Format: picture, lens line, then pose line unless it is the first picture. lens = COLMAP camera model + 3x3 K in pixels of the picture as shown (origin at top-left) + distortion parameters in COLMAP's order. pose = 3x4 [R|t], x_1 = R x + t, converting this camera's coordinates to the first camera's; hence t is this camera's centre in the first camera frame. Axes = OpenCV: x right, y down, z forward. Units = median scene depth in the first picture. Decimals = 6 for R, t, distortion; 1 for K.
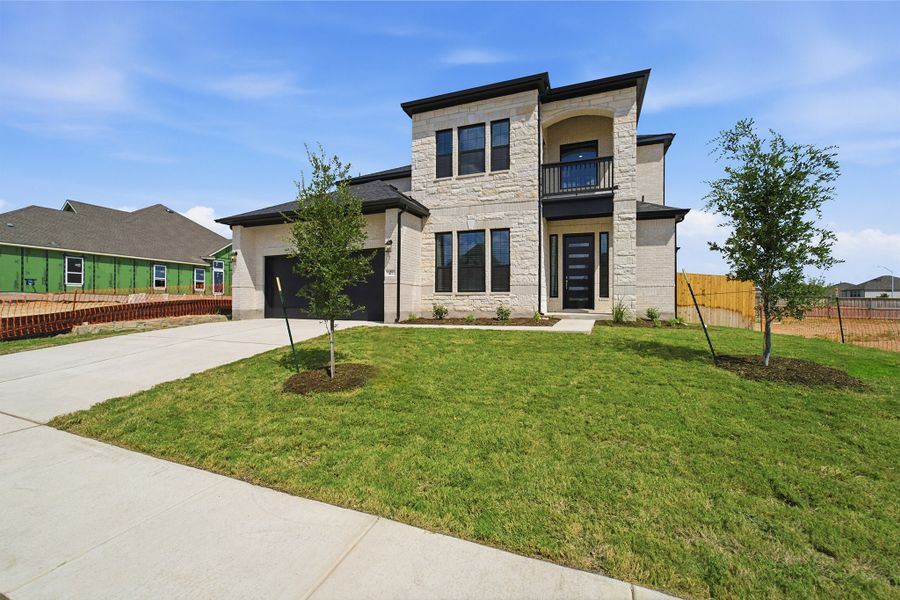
lens RADIAL K [[370.2, 0, 455.7], [0, 370.2, 289.7], [0, 0, 1]] dist [-0.011347, 0.002245]
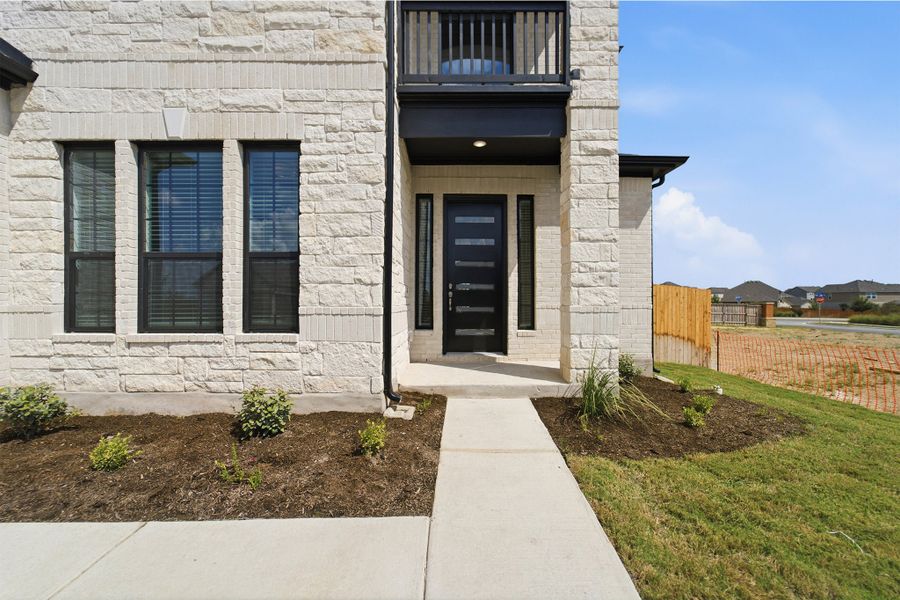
lens RADIAL K [[370.2, 0, 452.0], [0, 370.2, 303.0], [0, 0, 1]] dist [-0.011347, 0.002245]
pose [[0.941385, -0.003051, 0.337320, 0.159742], [-0.010587, 0.999199, 0.038583, -0.034993], [-0.337168, -0.039893, 0.940599, 0.626761]]
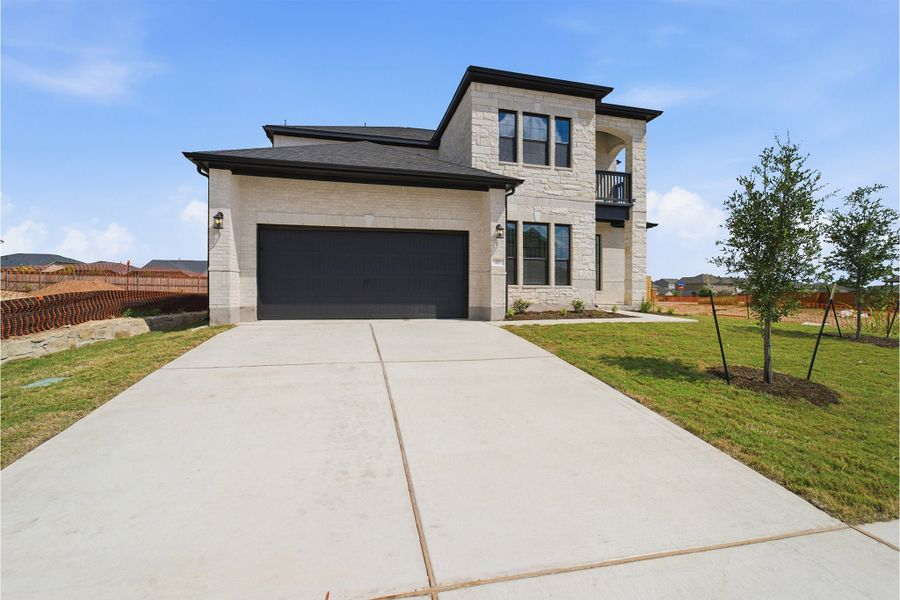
lens RADIAL K [[370.2, 0, 463.2], [0, 370.2, 284.6], [0, 0, 1]] dist [-0.011347, 0.002245]
pose [[0.820902, 0.012182, 0.570938, -0.688834], [-0.024850, 0.999587, 0.014401, -0.004399], [-0.570528, -0.026010, 0.820867, 0.307143]]
